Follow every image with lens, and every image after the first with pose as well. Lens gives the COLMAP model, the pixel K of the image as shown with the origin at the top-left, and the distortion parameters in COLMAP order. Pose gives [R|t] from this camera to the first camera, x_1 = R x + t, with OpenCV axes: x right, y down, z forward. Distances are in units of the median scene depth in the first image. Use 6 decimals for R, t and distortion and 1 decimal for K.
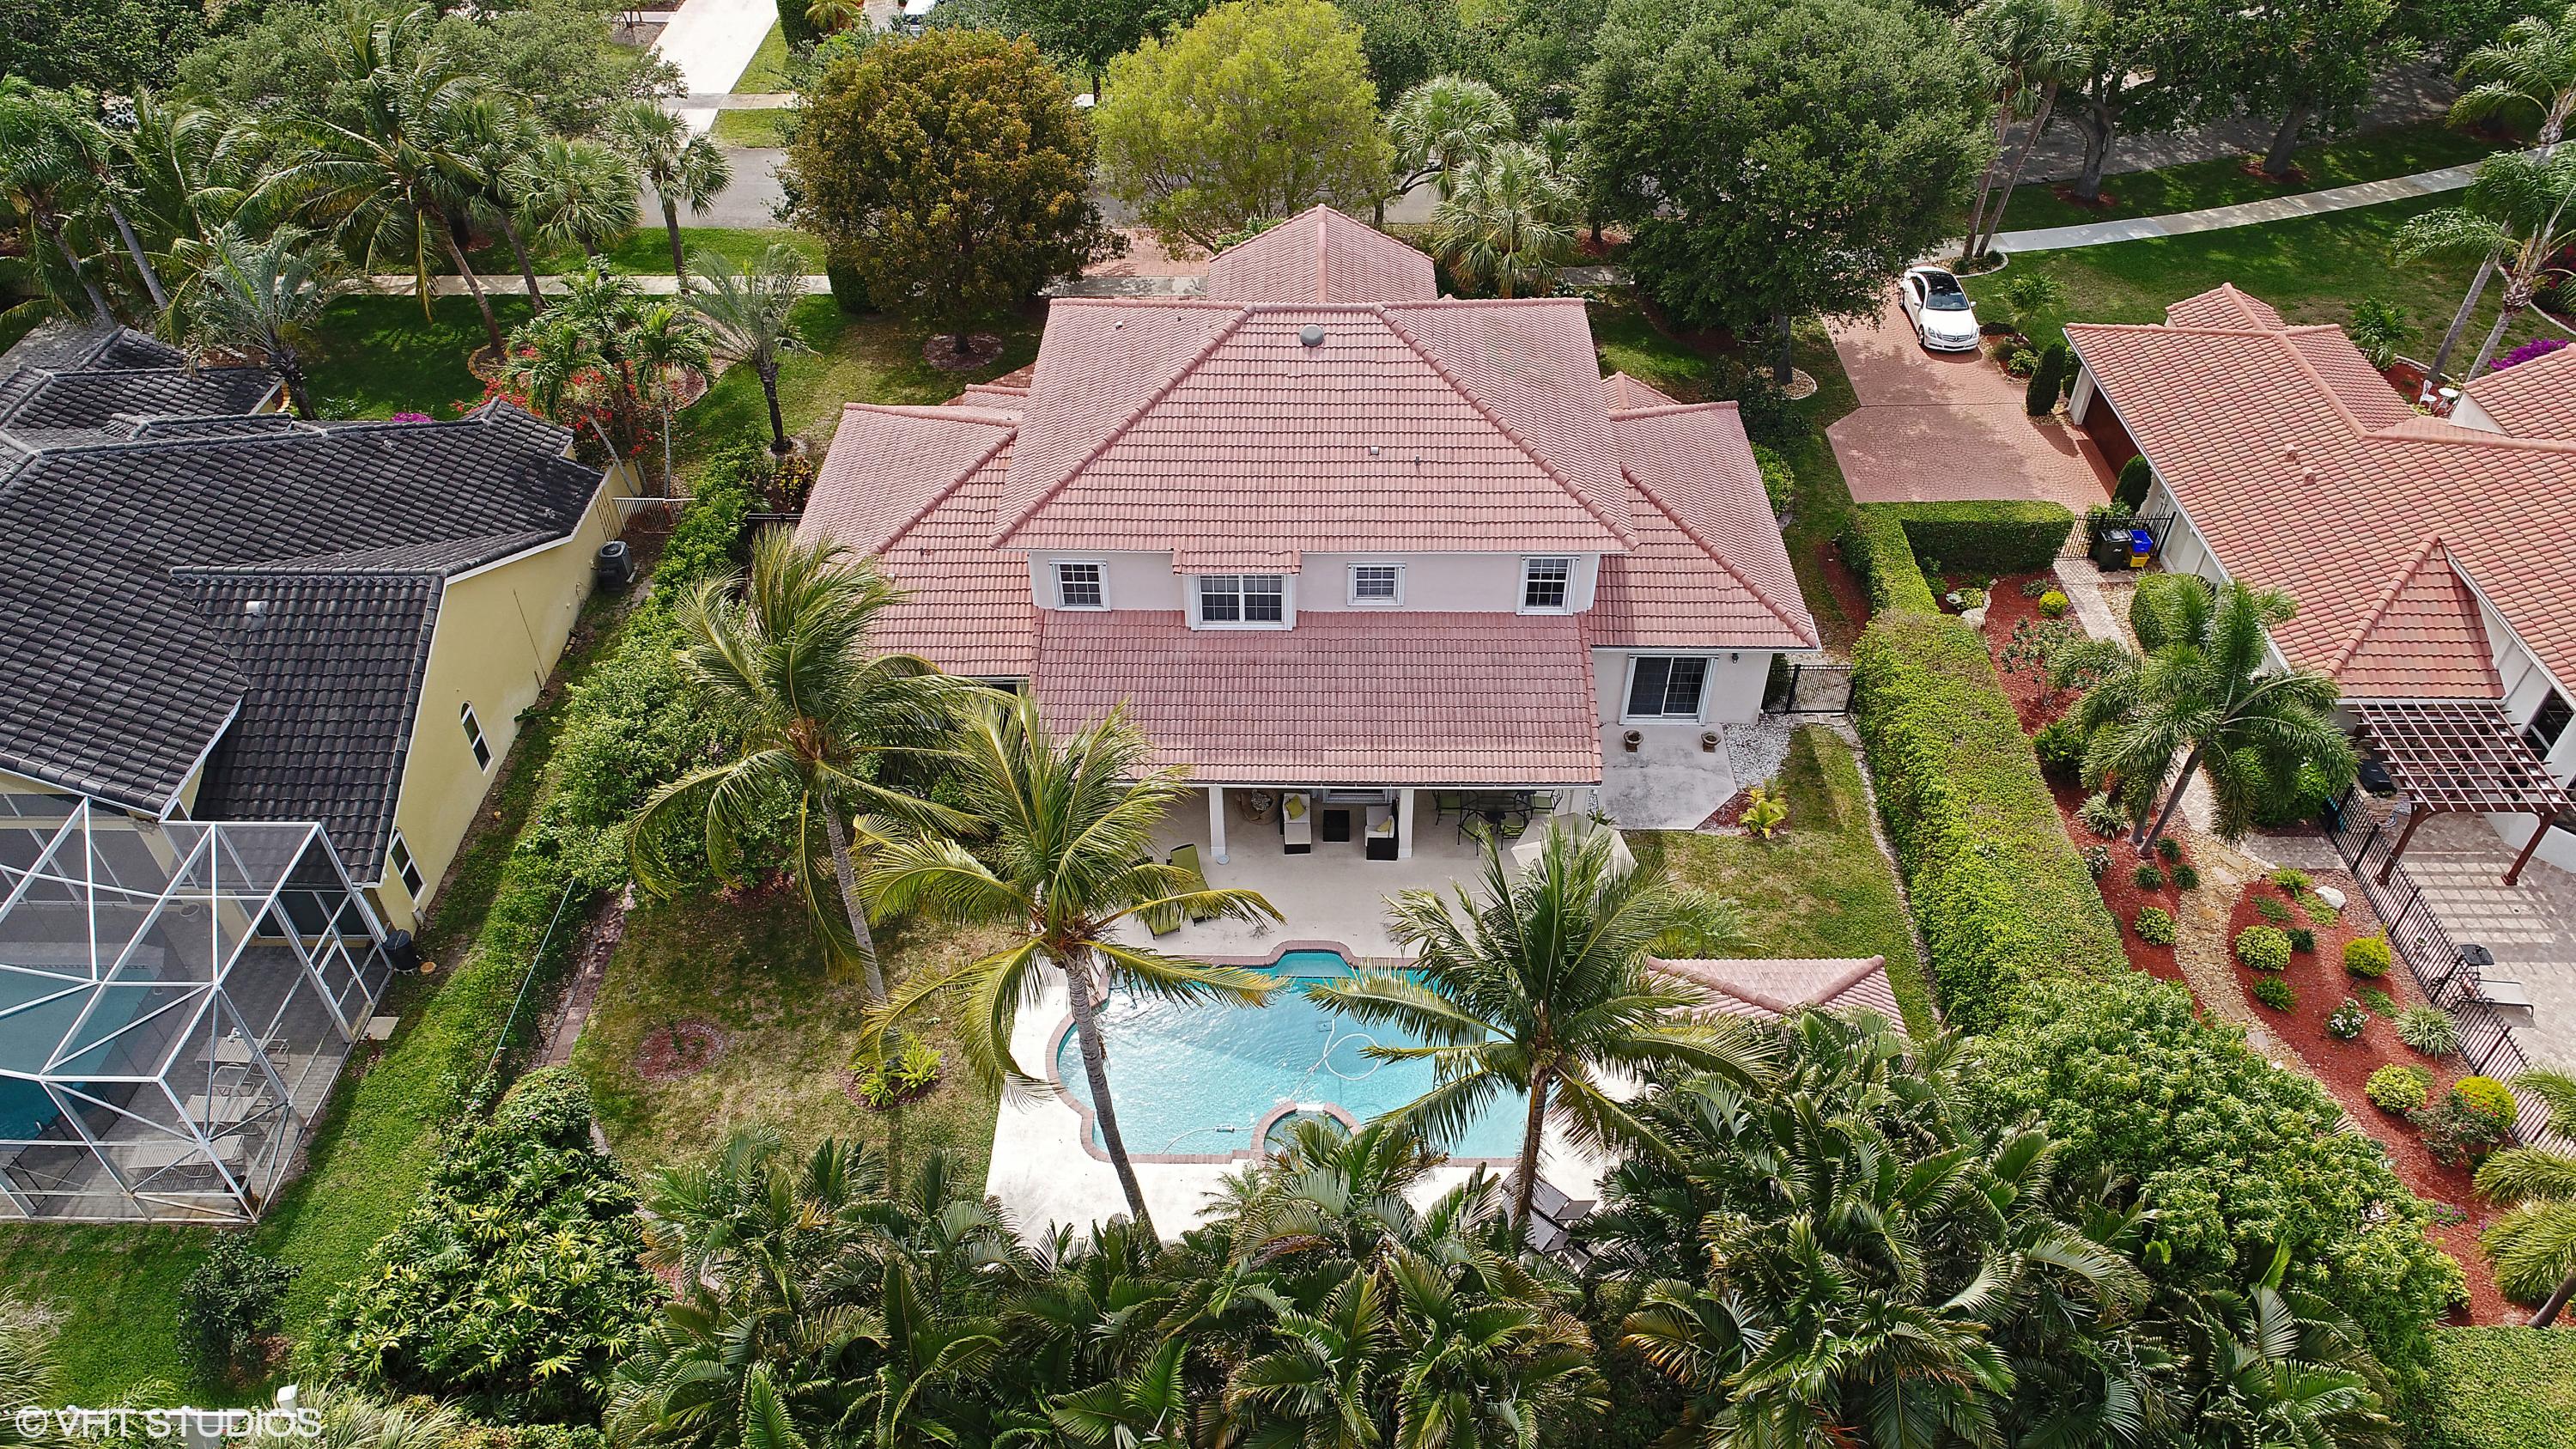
lens RADIAL K [[1765.5, 0, 1288.0], [0, 1765.5, 724.5], [0, 0, 1]] dist [0.002422, 0.005863]
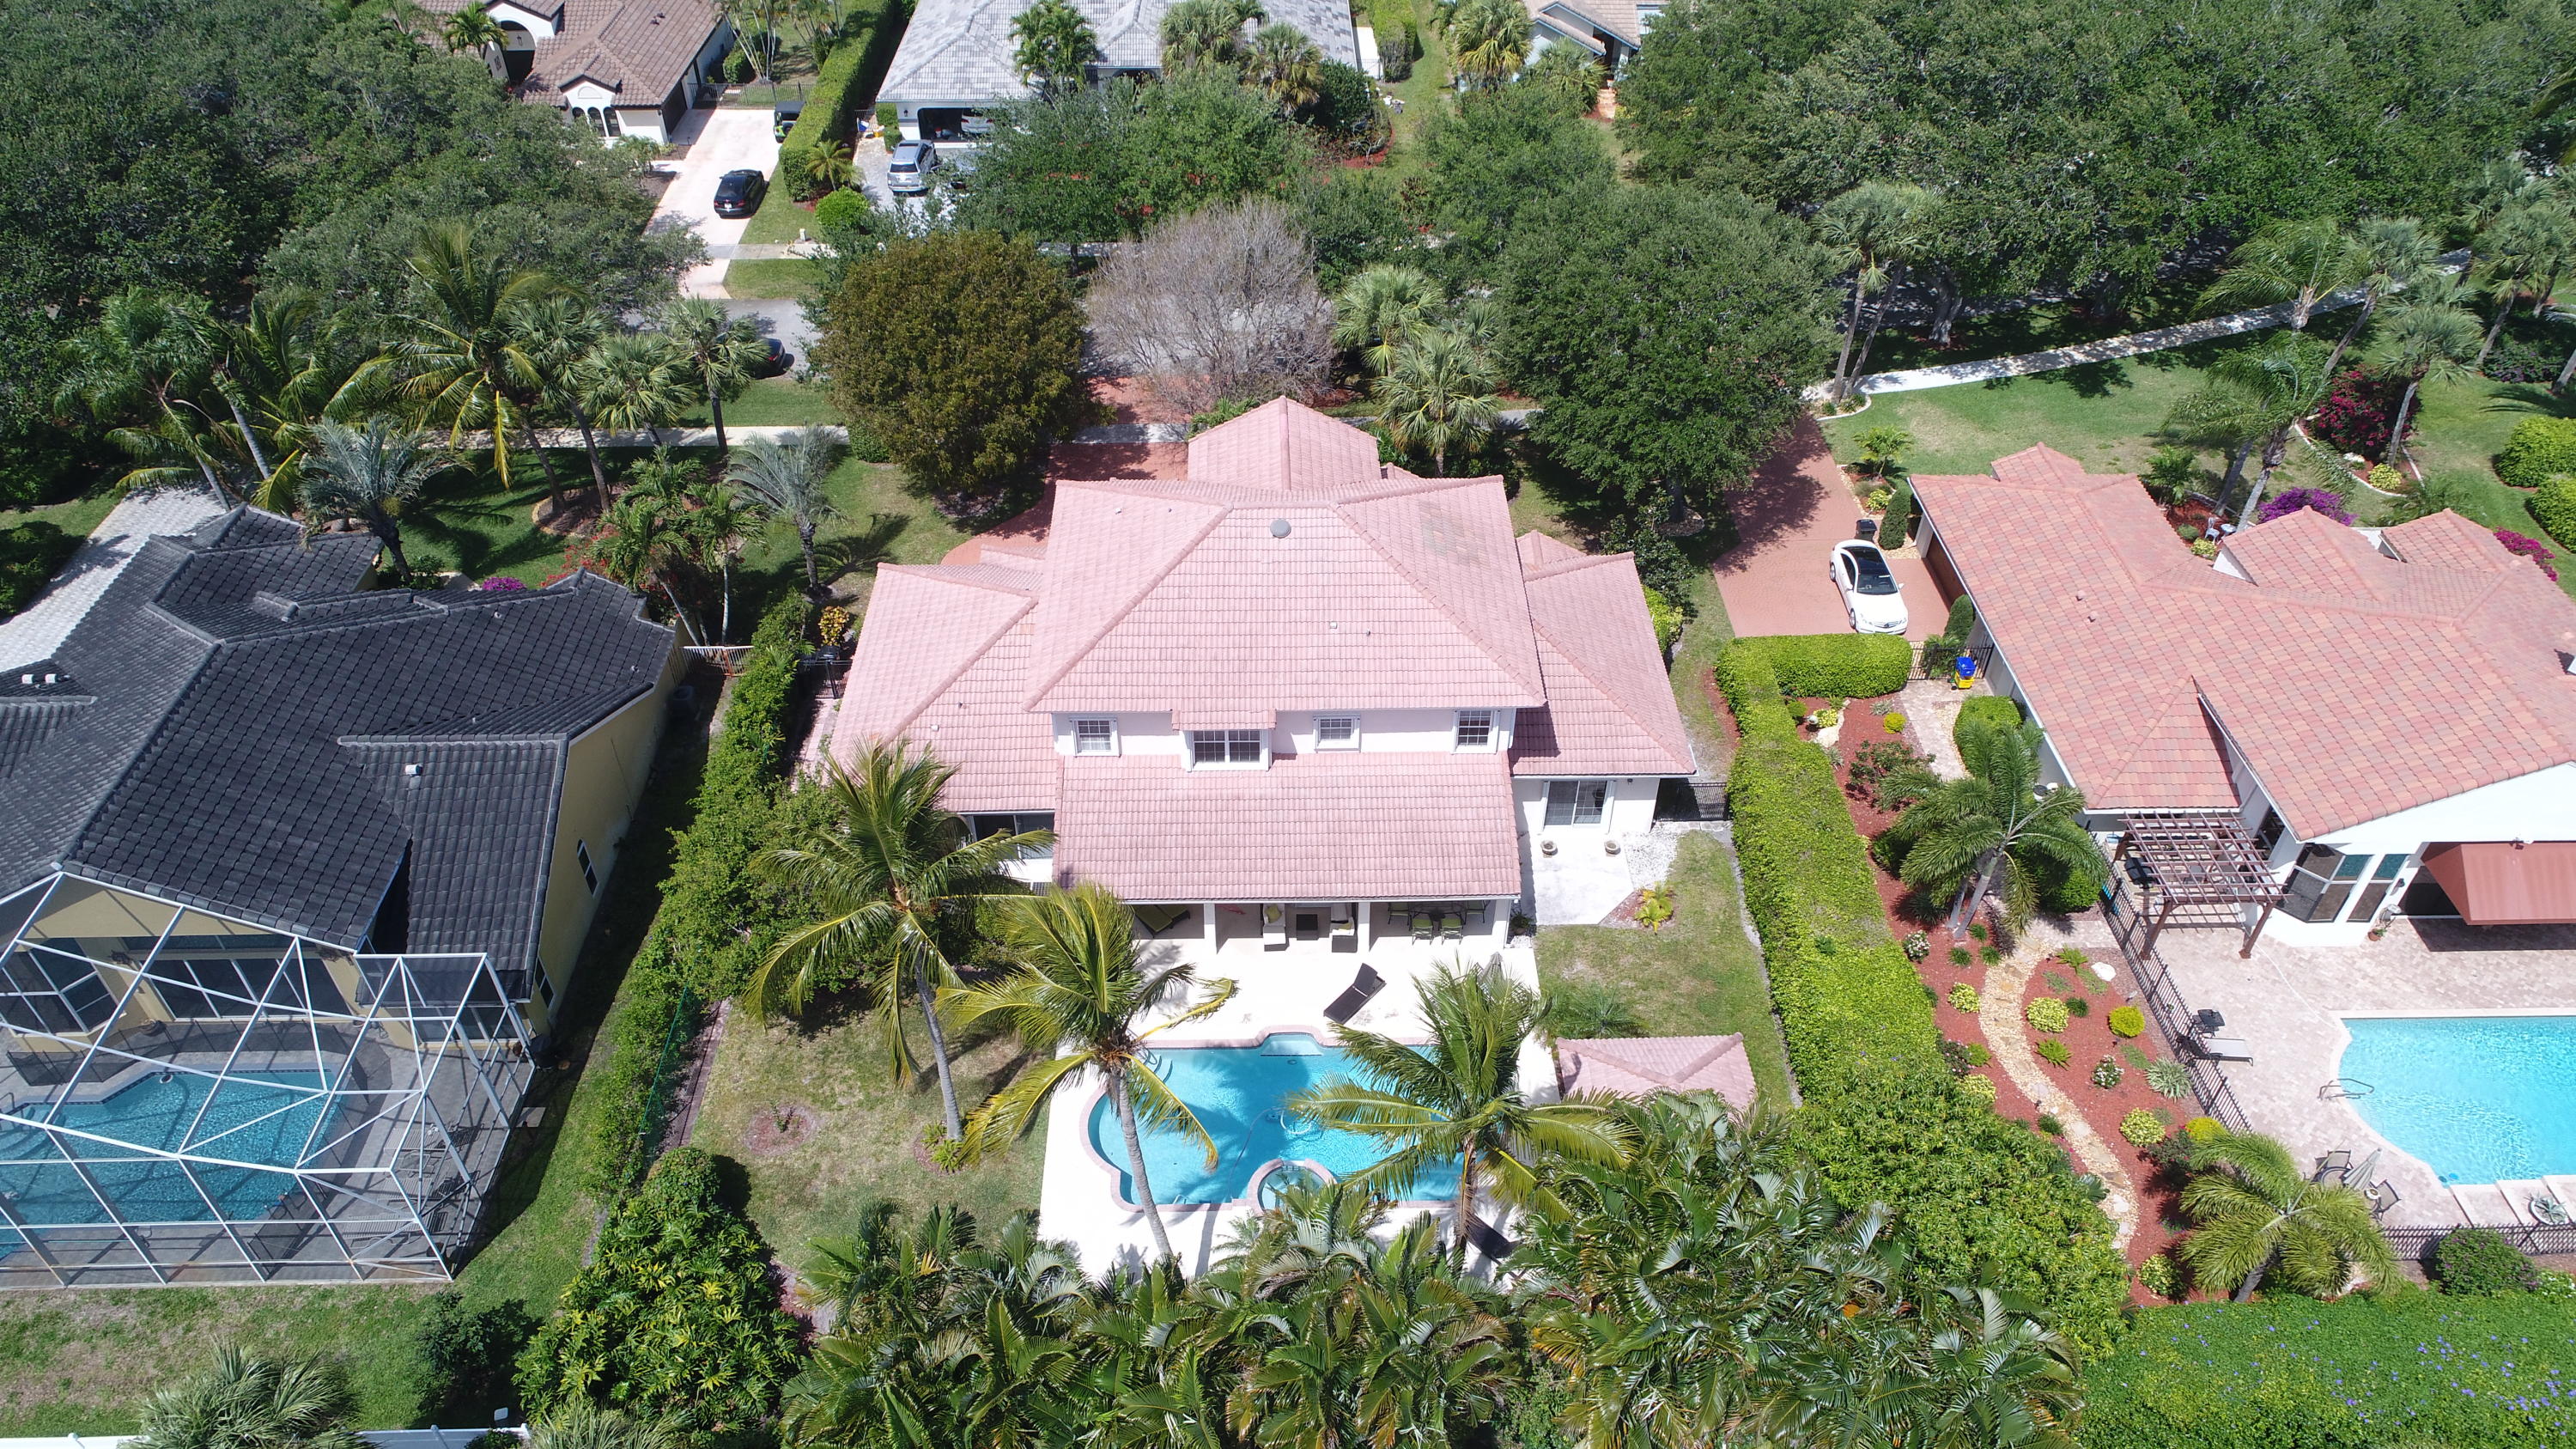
lens RADIAL K [[1770.4, 0, 1301.6], [0, 1770.4, 725.8], [0, 0, 1]] dist [0.023978, -0.001194]
pose [[0.999111, -0.015991, 0.039000, -0.021141], [0.016420, 0.999808, -0.010701, -0.067489], [-0.038821, 0.011332, 0.999182, -0.222066]]
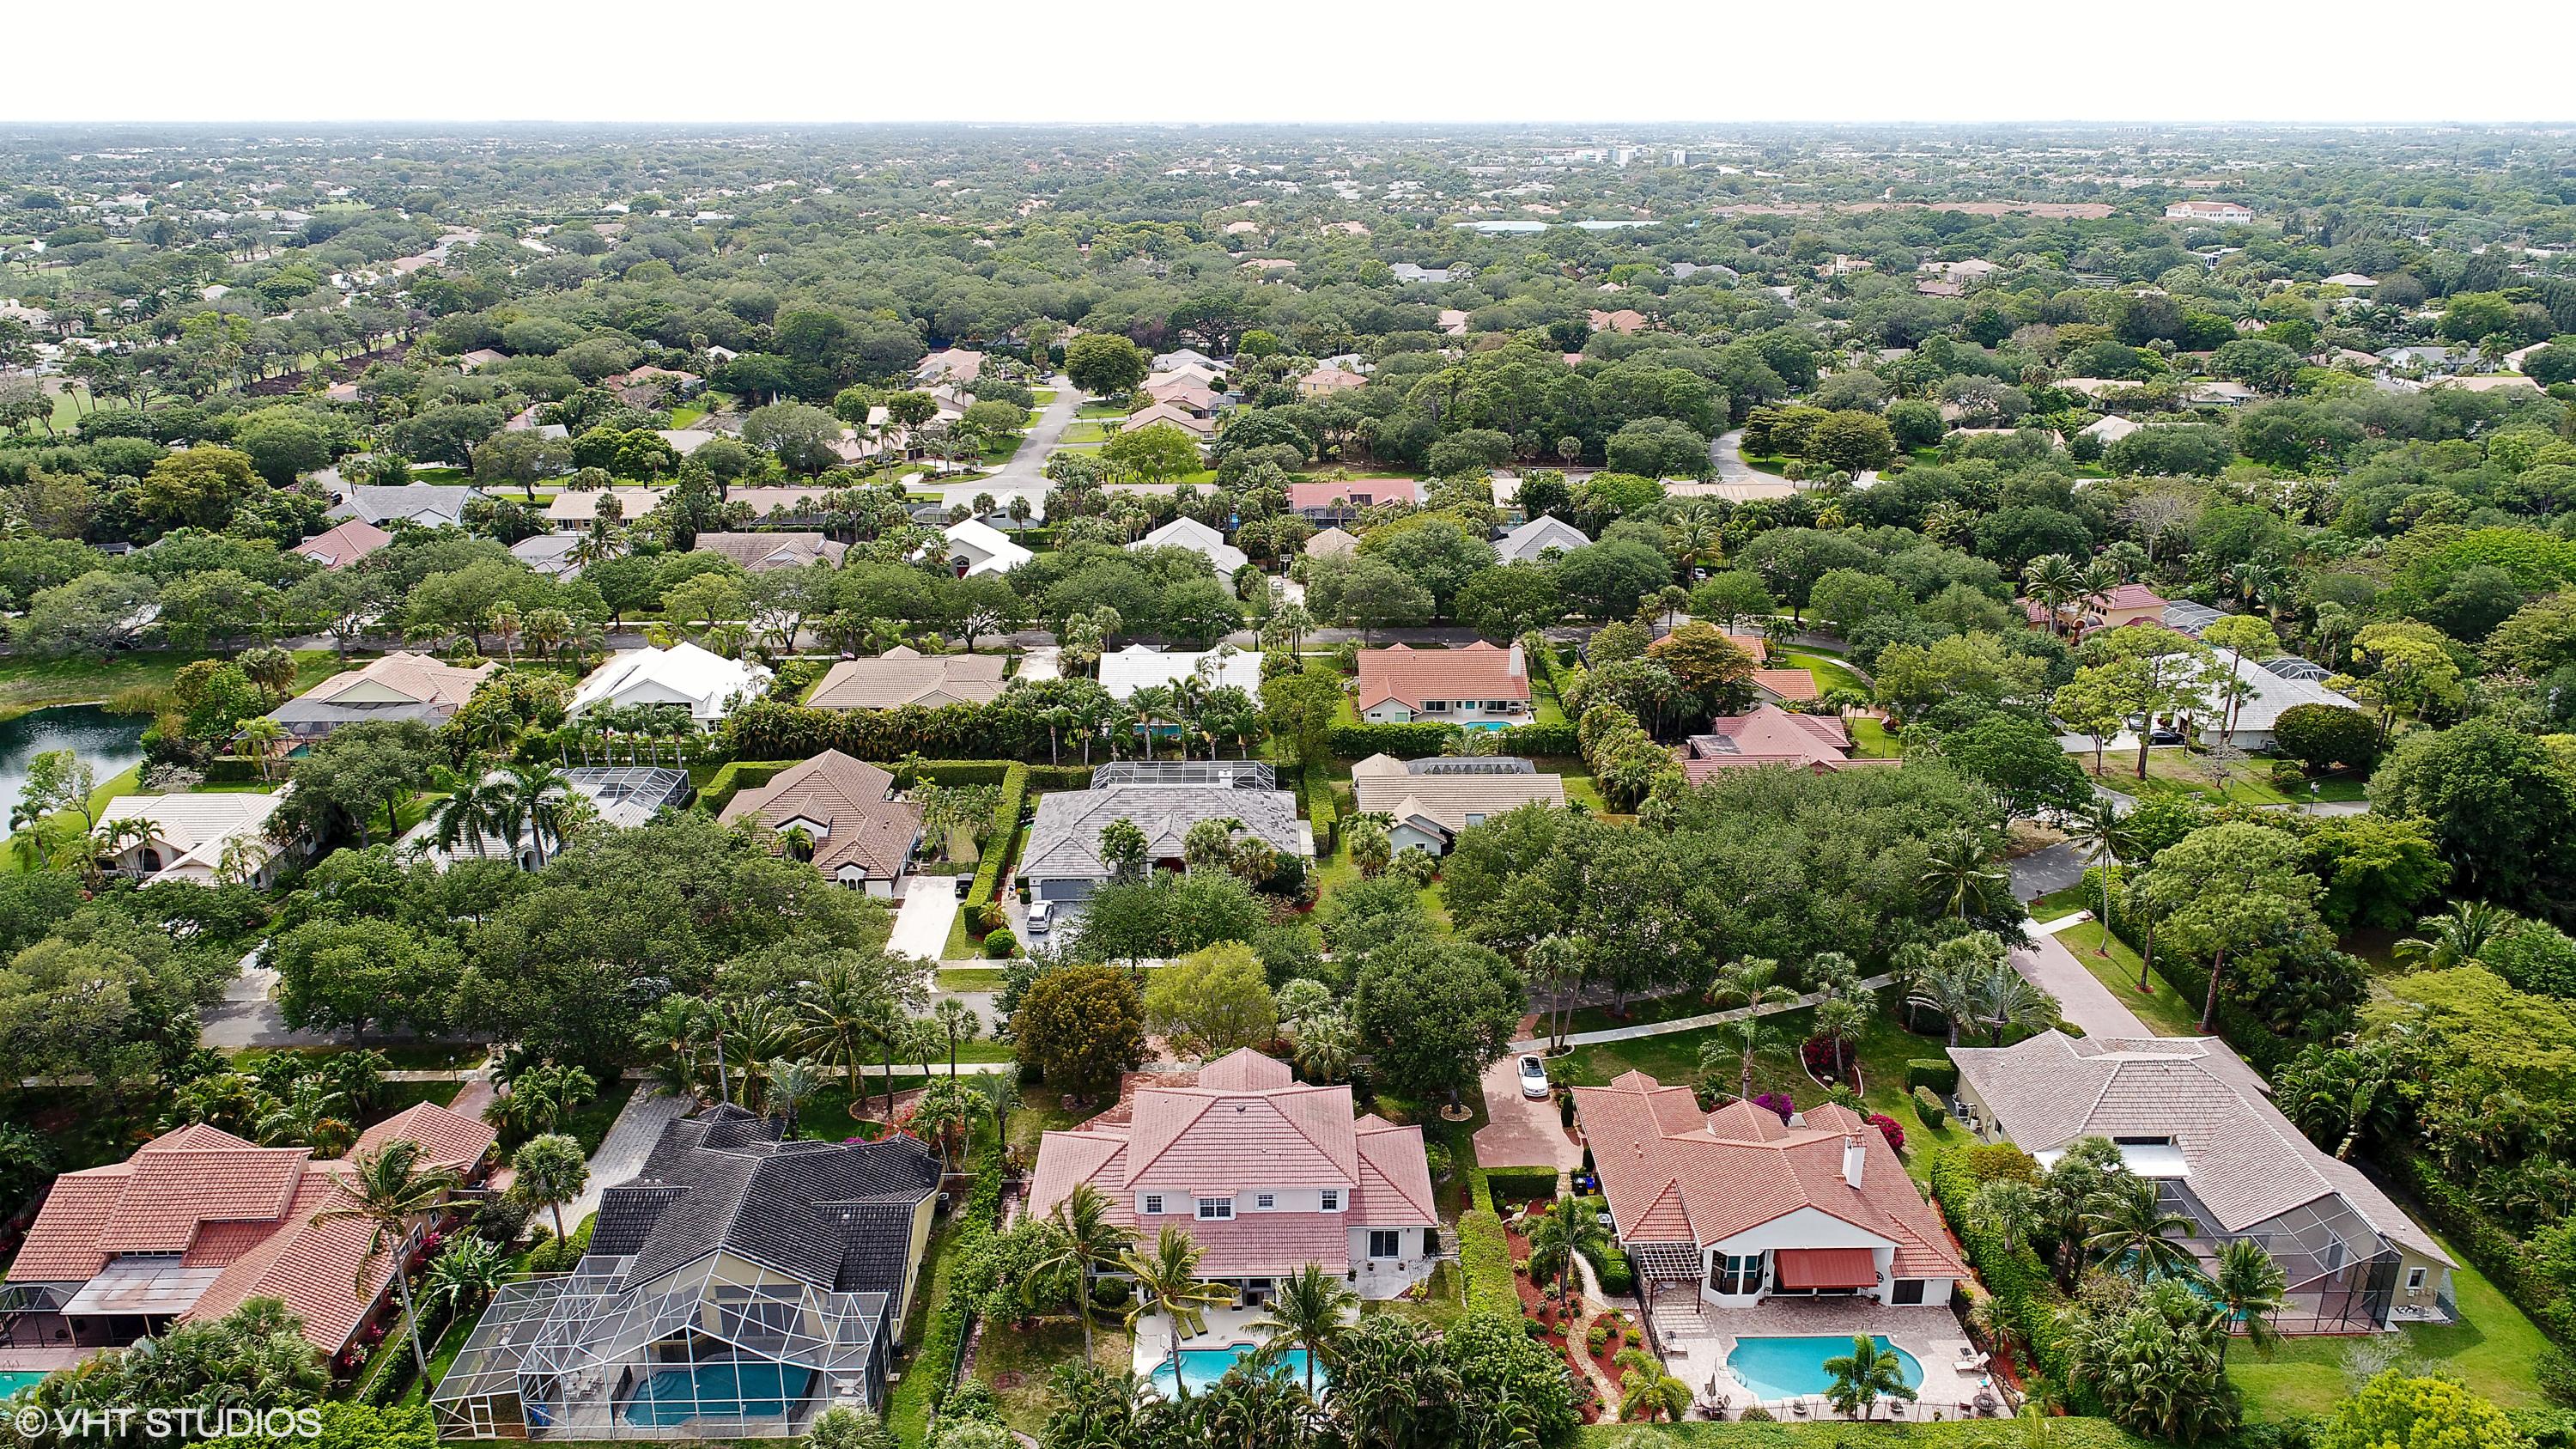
lens RADIAL K [[1765.5, 0, 1288.0], [0, 1765.5, 724.5], [0, 0, 1]] dist [0.002422, 0.005863]
pose [[0.999364, -0.006382, 0.035081, -0.005063], [0.018818, 0.930078, -0.366881, 0.217236], [-0.030286, 0.367308, 0.929606, -1.653263]]
